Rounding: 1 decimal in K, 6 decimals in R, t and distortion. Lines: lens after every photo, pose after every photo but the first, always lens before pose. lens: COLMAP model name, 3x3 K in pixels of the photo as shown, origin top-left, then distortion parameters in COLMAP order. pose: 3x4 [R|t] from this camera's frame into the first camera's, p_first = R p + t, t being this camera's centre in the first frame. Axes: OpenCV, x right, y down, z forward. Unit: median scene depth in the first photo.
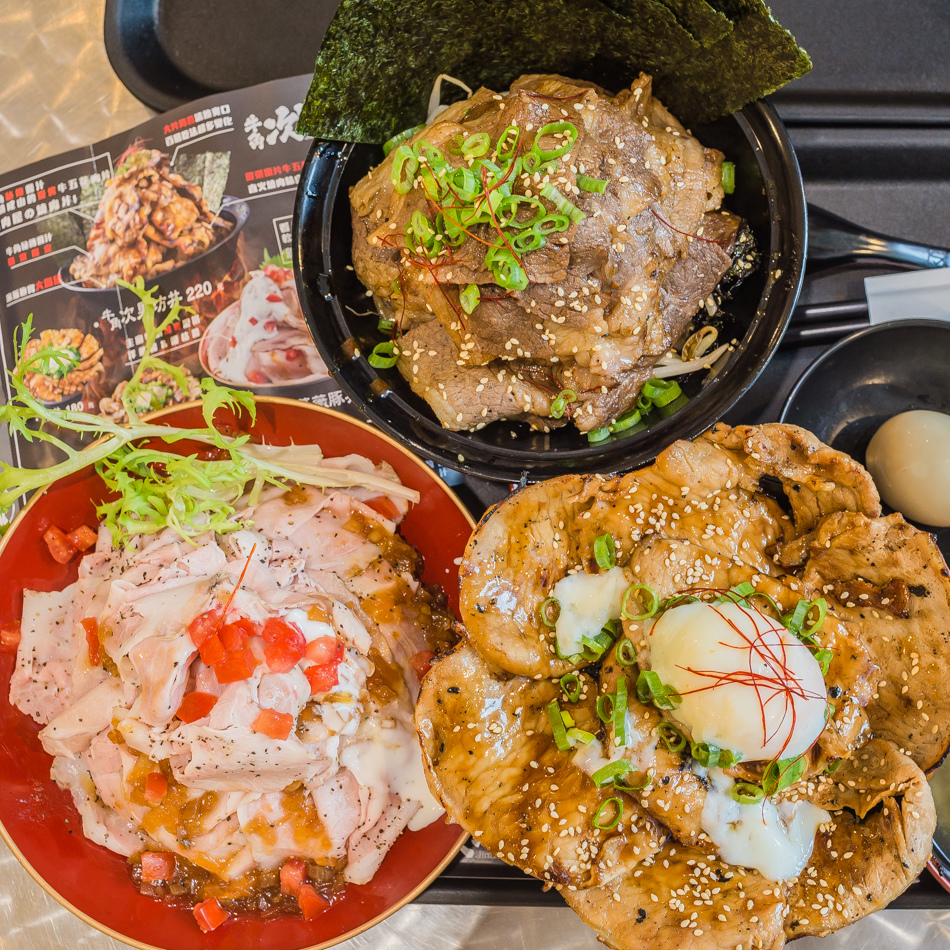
lens RADIAL K [[1358.0, 0, 475.0], [0, 1358.0, 475.0], [0, 0, 1]] dist [-0.103081, 0.037267]
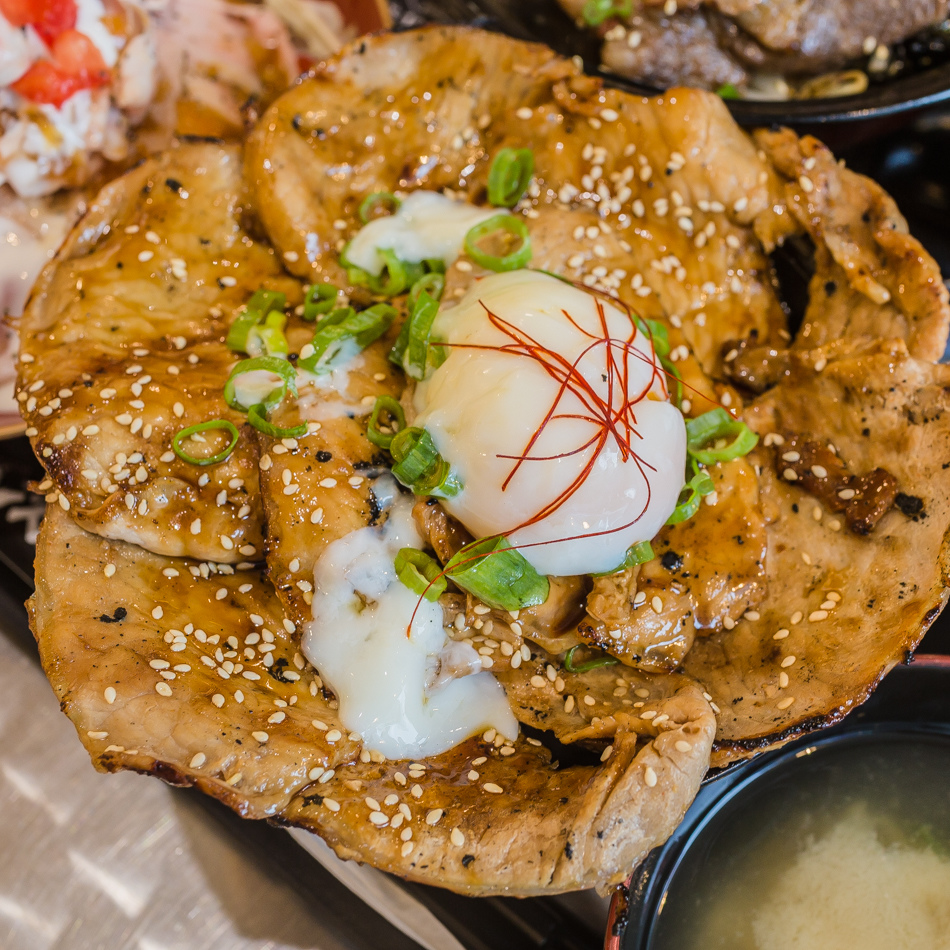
lens RADIAL K [[1358.0, 0, 475.0], [0, 1358.0, 475.0], [0, 0, 1]] dist [-0.103081, 0.037267]
pose [[0.763267, 0.609268, -0.214980, 0.306376], [-0.645779, 0.729652, -0.224896, 0.311764], [0.019839, 0.310485, 0.950371, 0.481383]]
